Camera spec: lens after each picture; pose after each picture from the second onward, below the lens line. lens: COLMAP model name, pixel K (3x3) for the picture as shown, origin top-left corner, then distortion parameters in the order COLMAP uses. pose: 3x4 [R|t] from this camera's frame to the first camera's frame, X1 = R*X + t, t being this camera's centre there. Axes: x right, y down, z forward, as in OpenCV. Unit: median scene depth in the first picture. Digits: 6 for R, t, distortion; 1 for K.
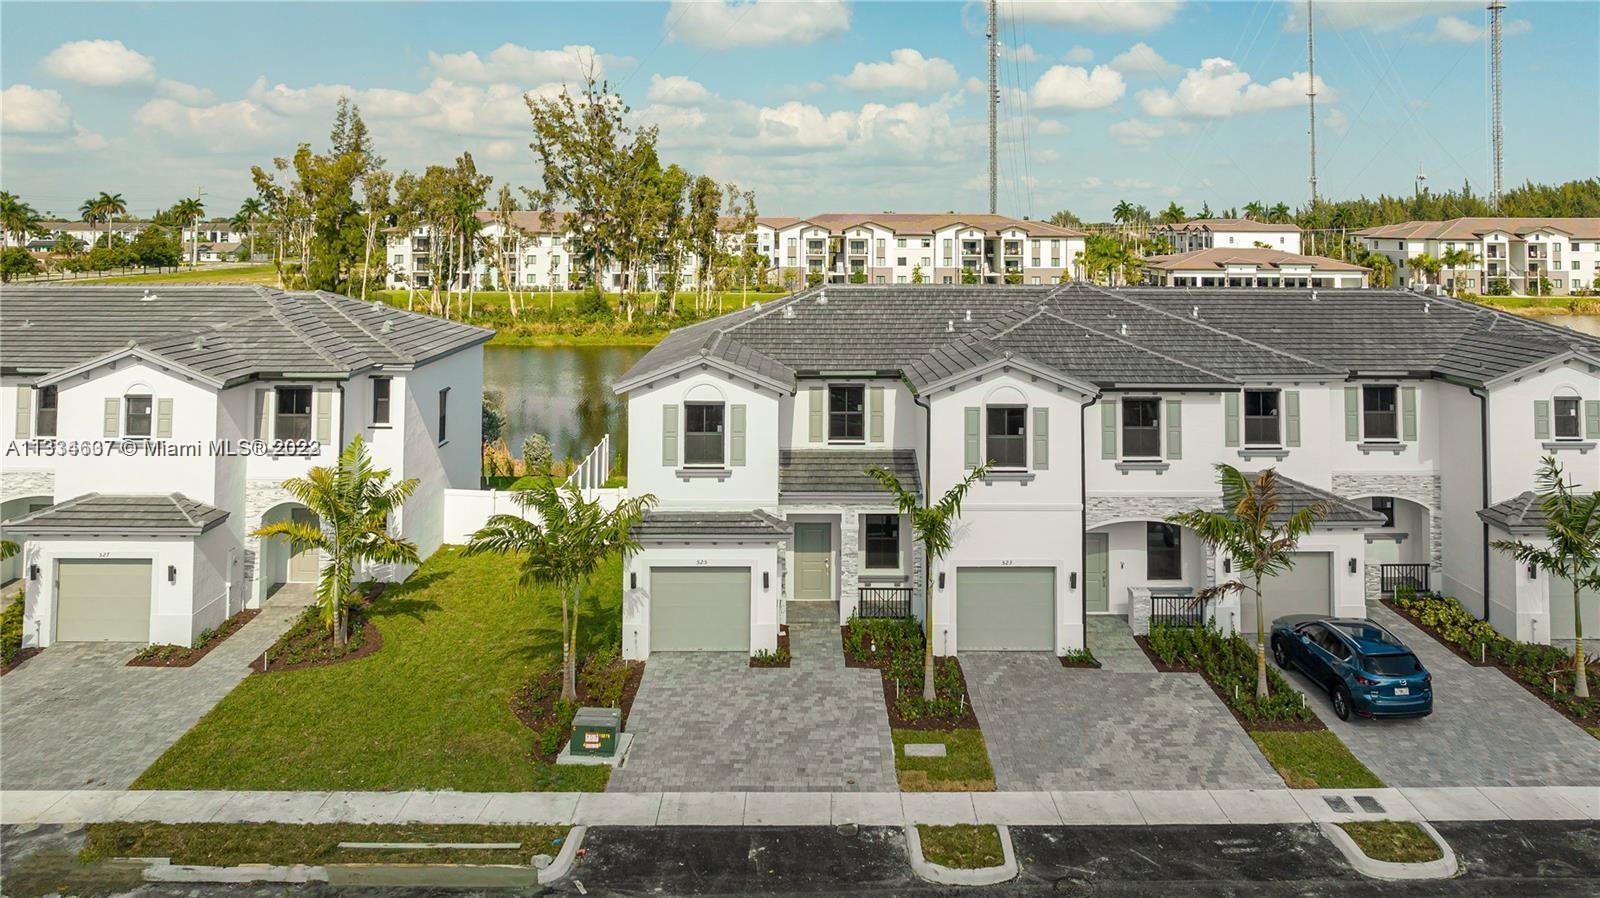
lens RADIAL K [[1152.9, 0, 787.0], [0, 1152.9, 448.8], [0, 0, 1]] dist [-0.028478, 0.022896]
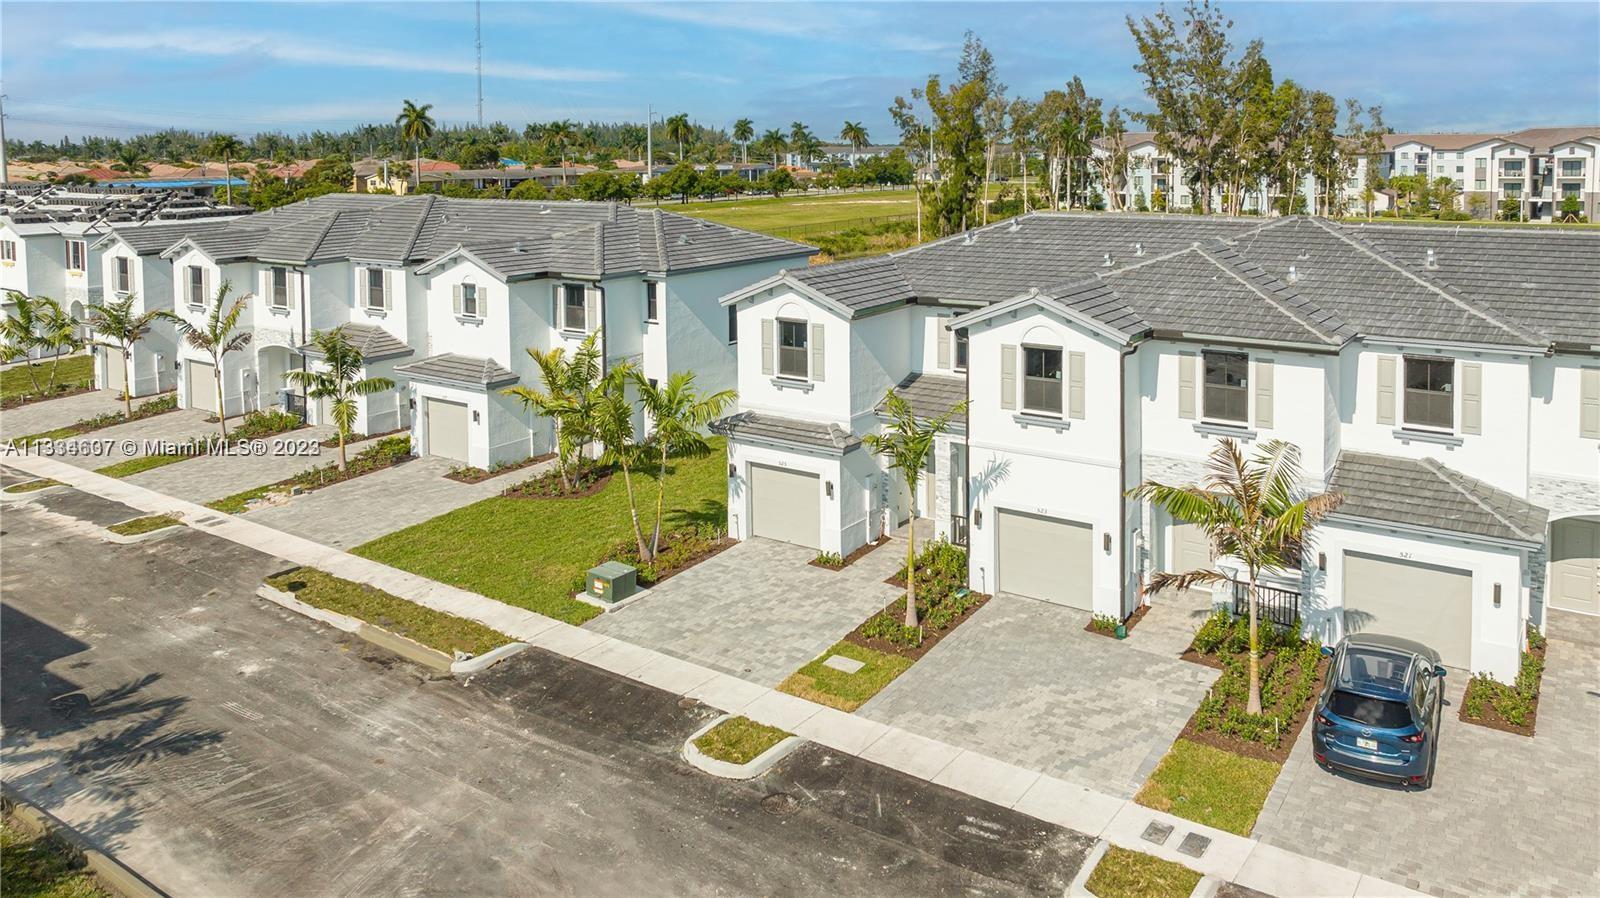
lens RADIAL K [[1088.6, 0, 800.0], [0, 1088.6, 449.0], [0, 0, 1]] dist [-0.004631, 0.005866]
pose [[0.823557, 0.139940, -0.549701, 0.102070], [-0.095866, 0.989488, 0.108273, -0.006085], [0.559074, -0.036471, 0.828315, 0.027662]]
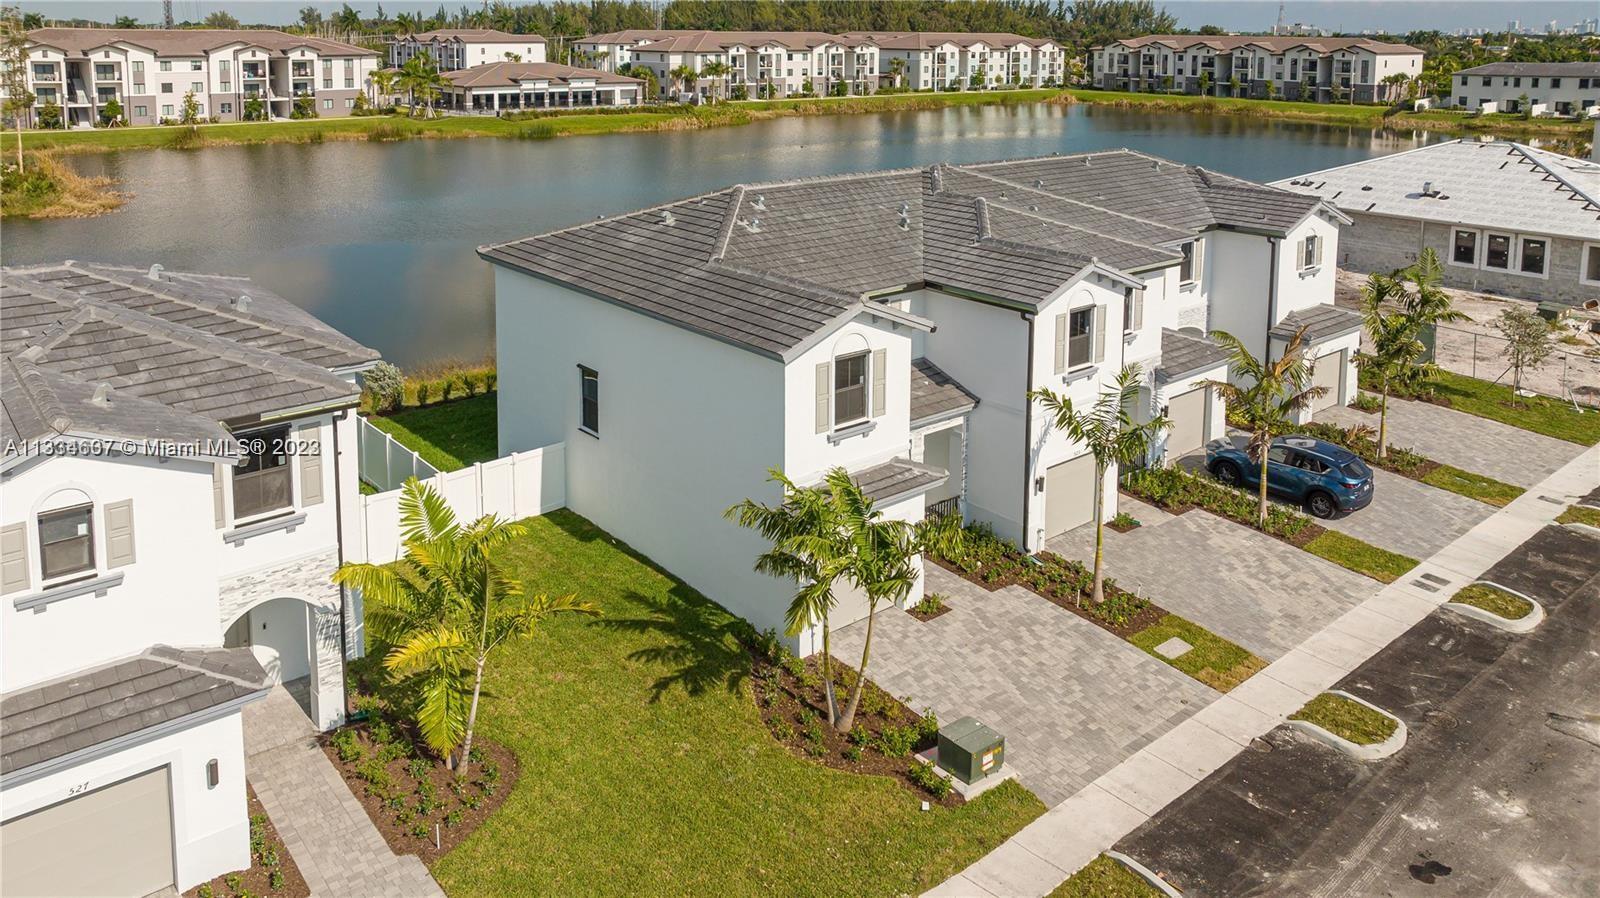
lens RADIAL K [[1106.5, 0, 800.0], [0, 1106.5, 449.0], [0, 0, 1]] dist [-0.059137, 0.051866]
pose [[0.776082, -0.221720, 0.590369, -0.121490], [0.115810, 0.970343, 0.212183, -0.030144], [-0.619906, -0.096301, 0.778744, 0.073488]]
